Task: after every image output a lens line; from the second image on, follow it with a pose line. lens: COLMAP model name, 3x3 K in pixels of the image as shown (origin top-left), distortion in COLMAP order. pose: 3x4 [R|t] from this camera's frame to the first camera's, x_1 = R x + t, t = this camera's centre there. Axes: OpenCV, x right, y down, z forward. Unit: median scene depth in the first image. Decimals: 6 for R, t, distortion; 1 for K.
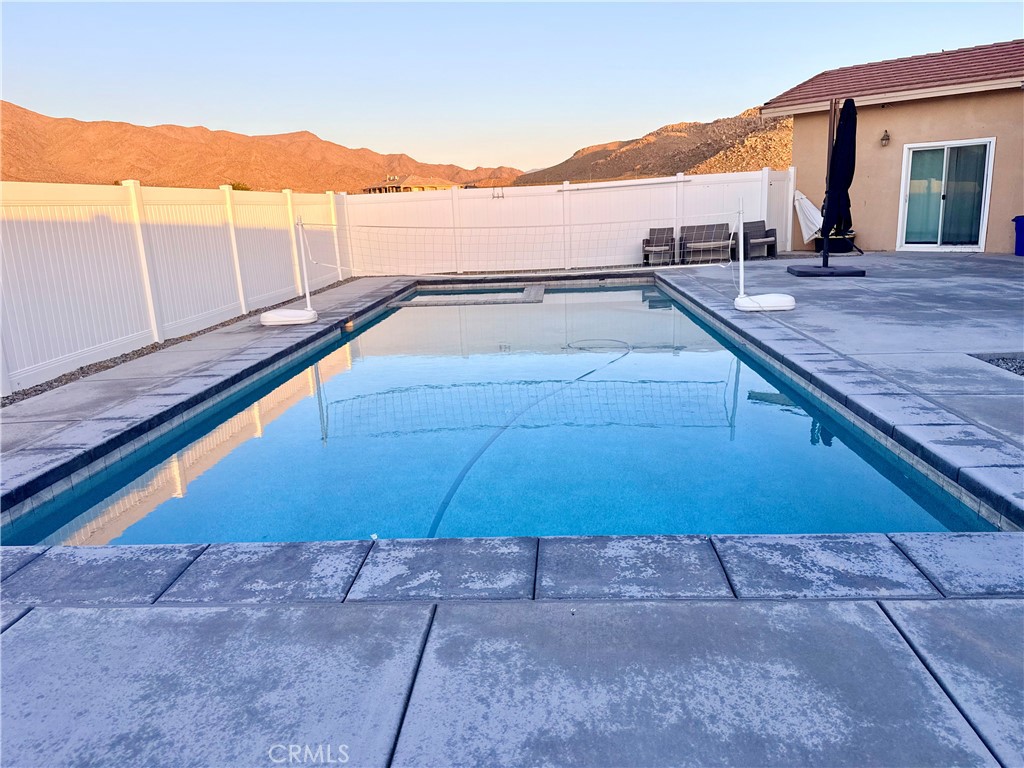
lens RADIAL K [[715.0, 0, 522.3], [0, 715.0, 388.6], [0, 0, 1]] dist [0.110390, -0.172826]
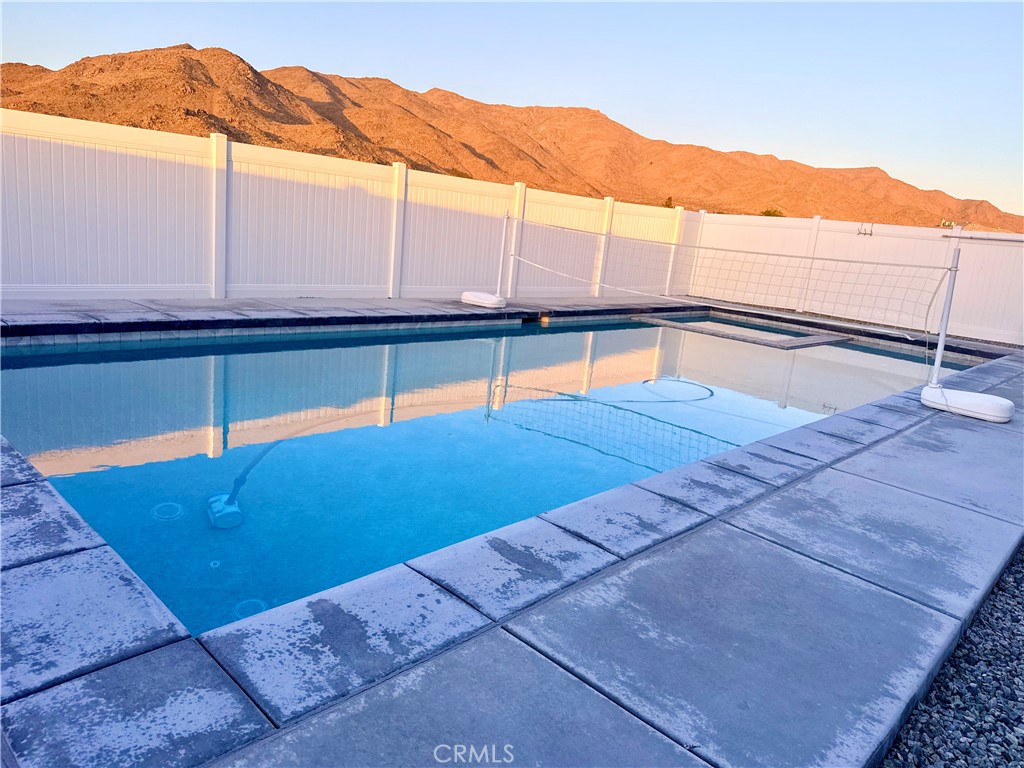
lens RADIAL K [[715.0, 0, 522.3], [0, 715.0, 388.6], [0, 0, 1]] dist [0.110390, -0.172826]
pose [[0.751638, 0.261519, -0.605514, 0.763668], [-0.284493, 0.956793, 0.060088, -0.093357], [0.595066, 0.127101, 0.793563, 0.342833]]
